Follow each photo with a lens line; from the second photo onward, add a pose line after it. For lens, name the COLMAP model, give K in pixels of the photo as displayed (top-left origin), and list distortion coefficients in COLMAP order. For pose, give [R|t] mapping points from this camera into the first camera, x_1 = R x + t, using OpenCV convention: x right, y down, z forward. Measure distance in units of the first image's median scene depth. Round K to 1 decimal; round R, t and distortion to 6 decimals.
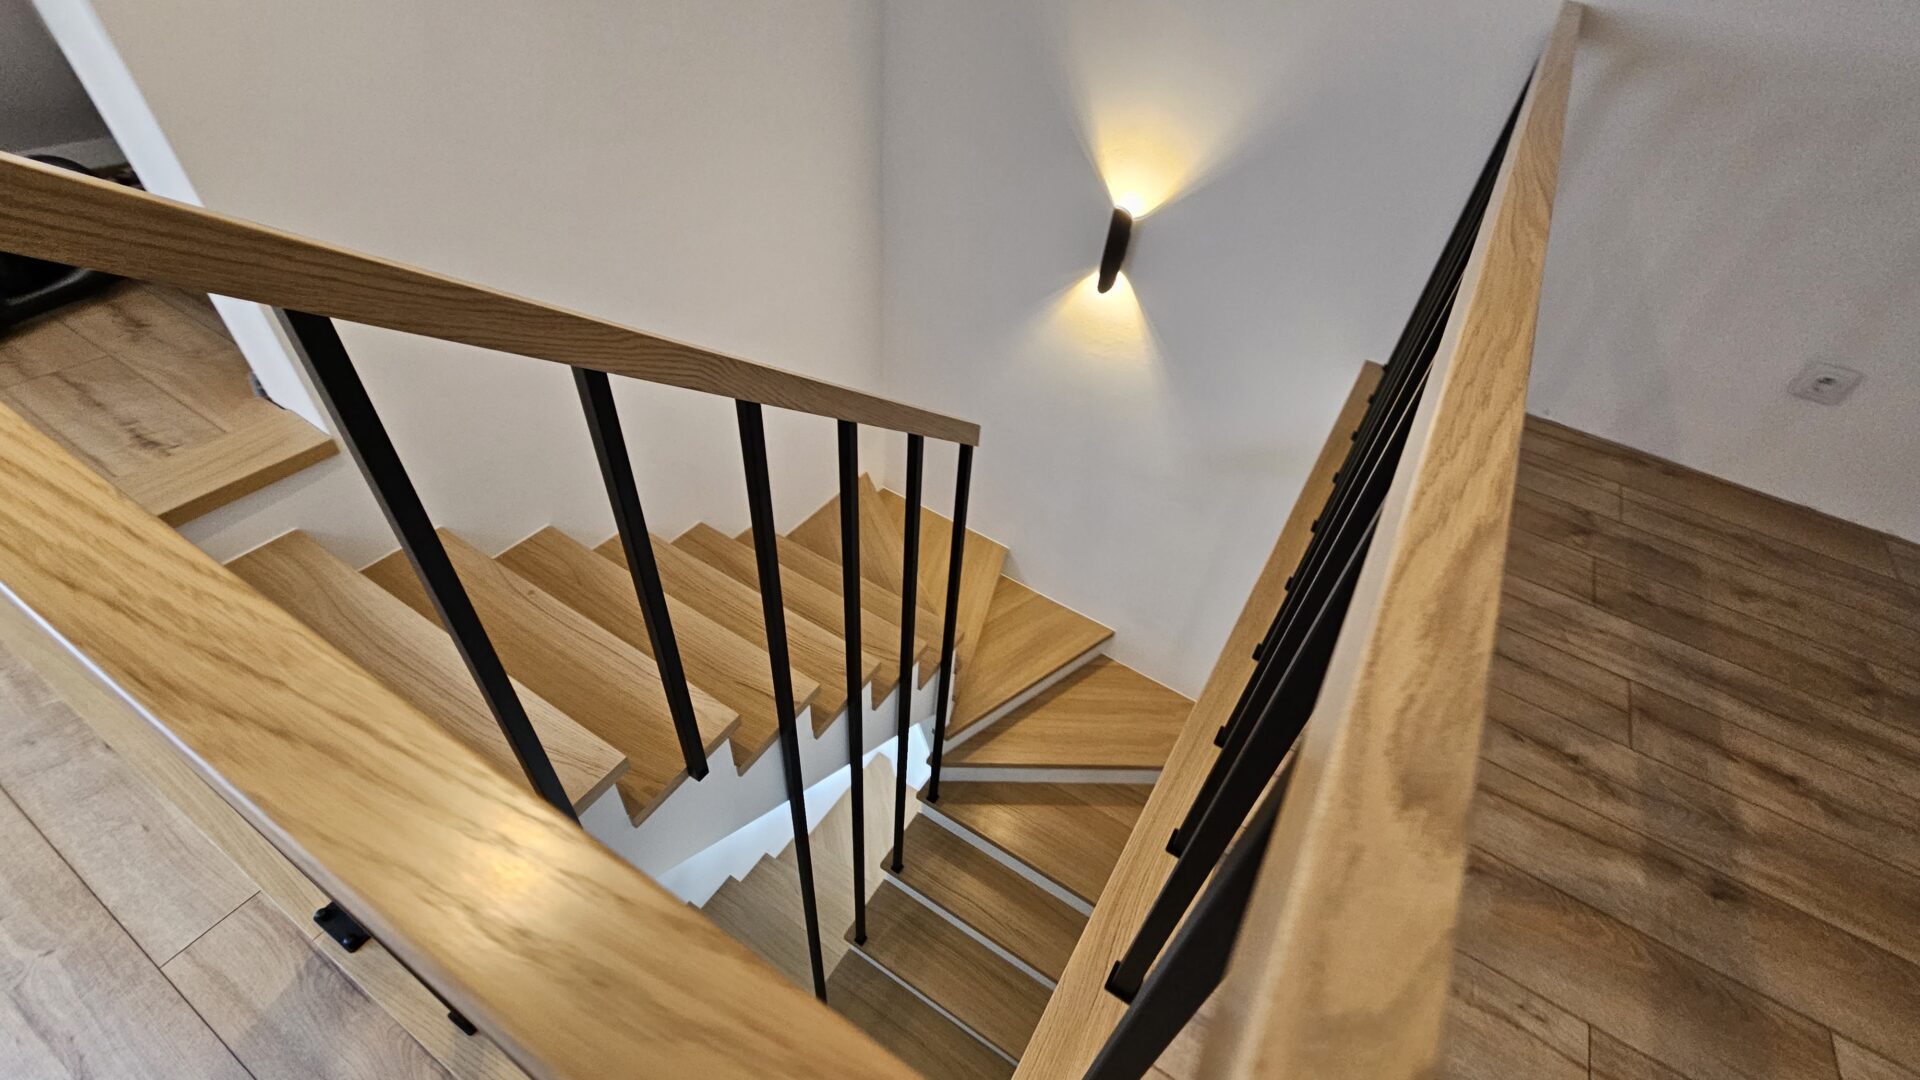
lens RADIAL K [[793.3, 0, 989.0], [0, 793.3, 533.2], [0, 0, 1]] dist [0.000902, 0.000170]
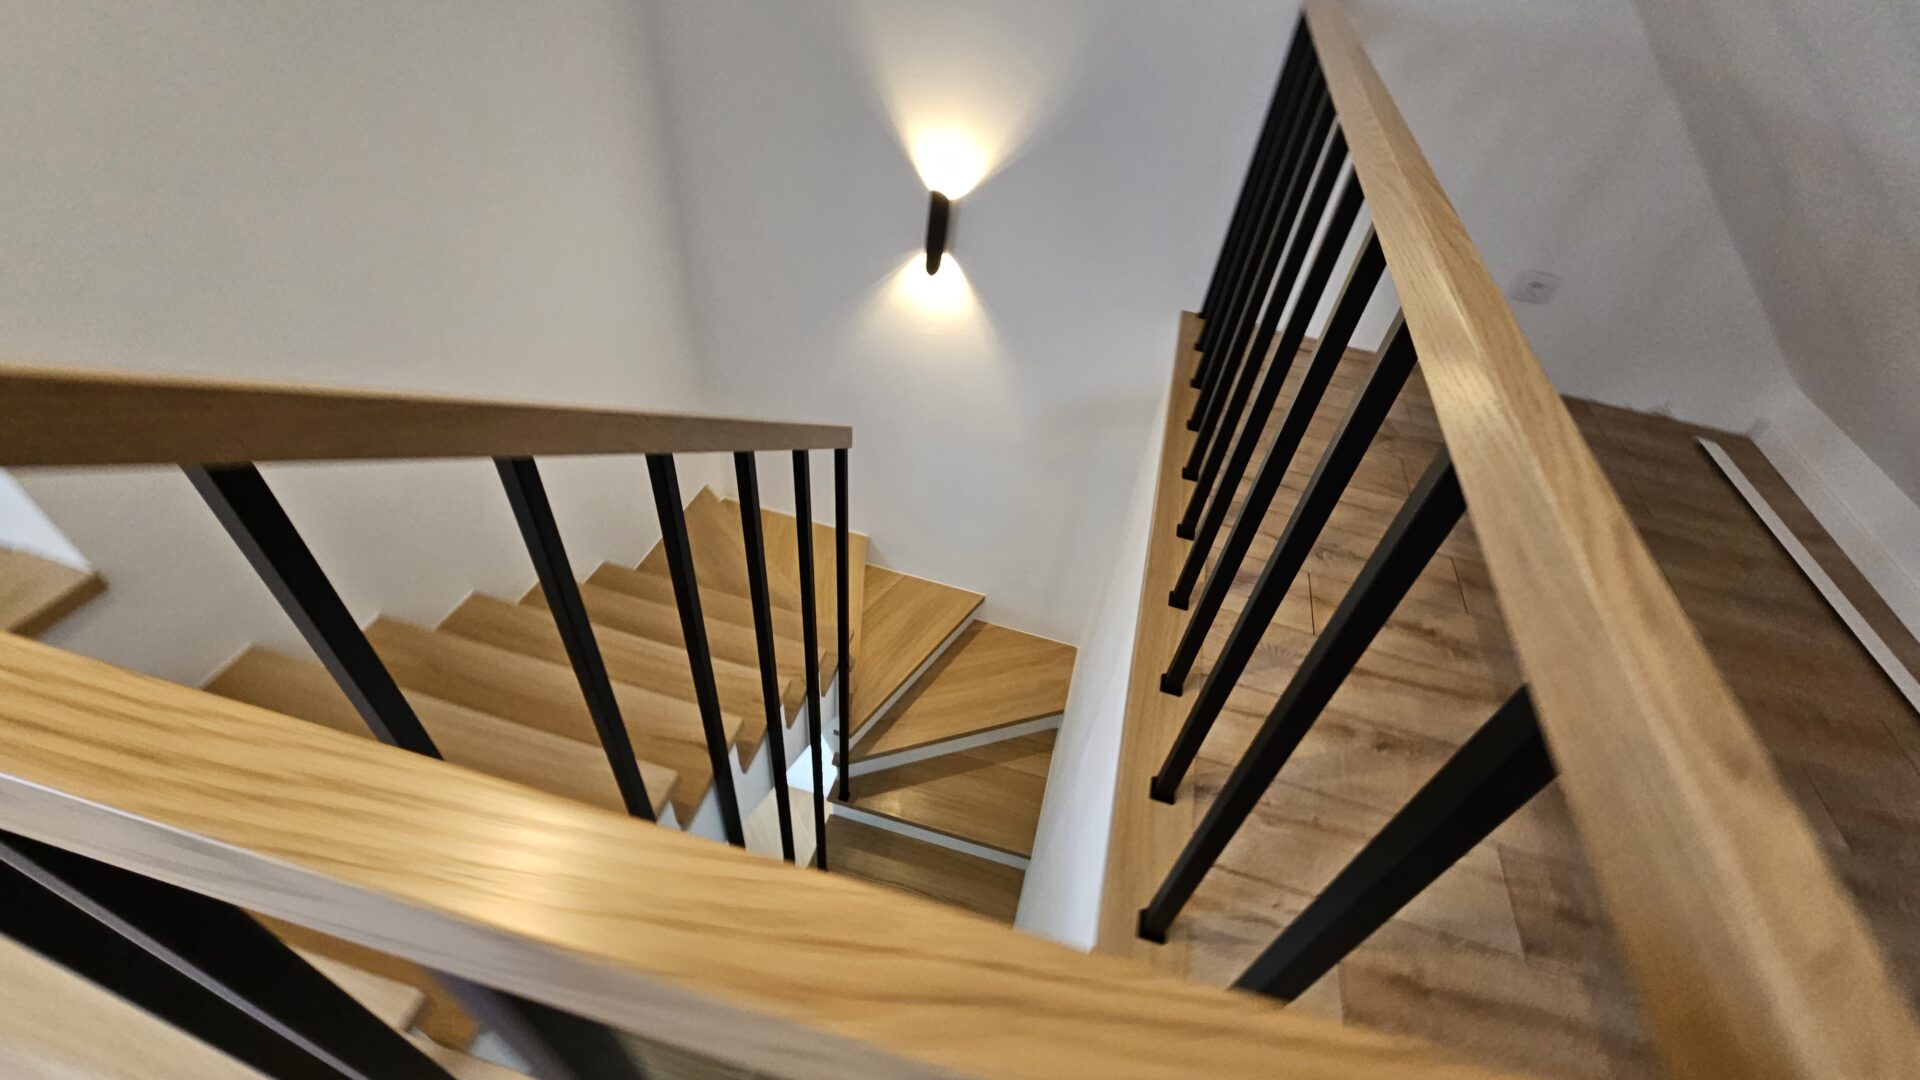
lens RADIAL K [[788.3, 0, 979.4], [0, 788.3, 533.3], [0, 0, 1]] dist [-0.000051, -0.000079]
pose [[0.956789, -0.187393, 0.222346, -0.095733], [0.177146, 0.982012, 0.065354, -0.039337], [-0.230593, -0.023142, 0.972775, 0.002118]]
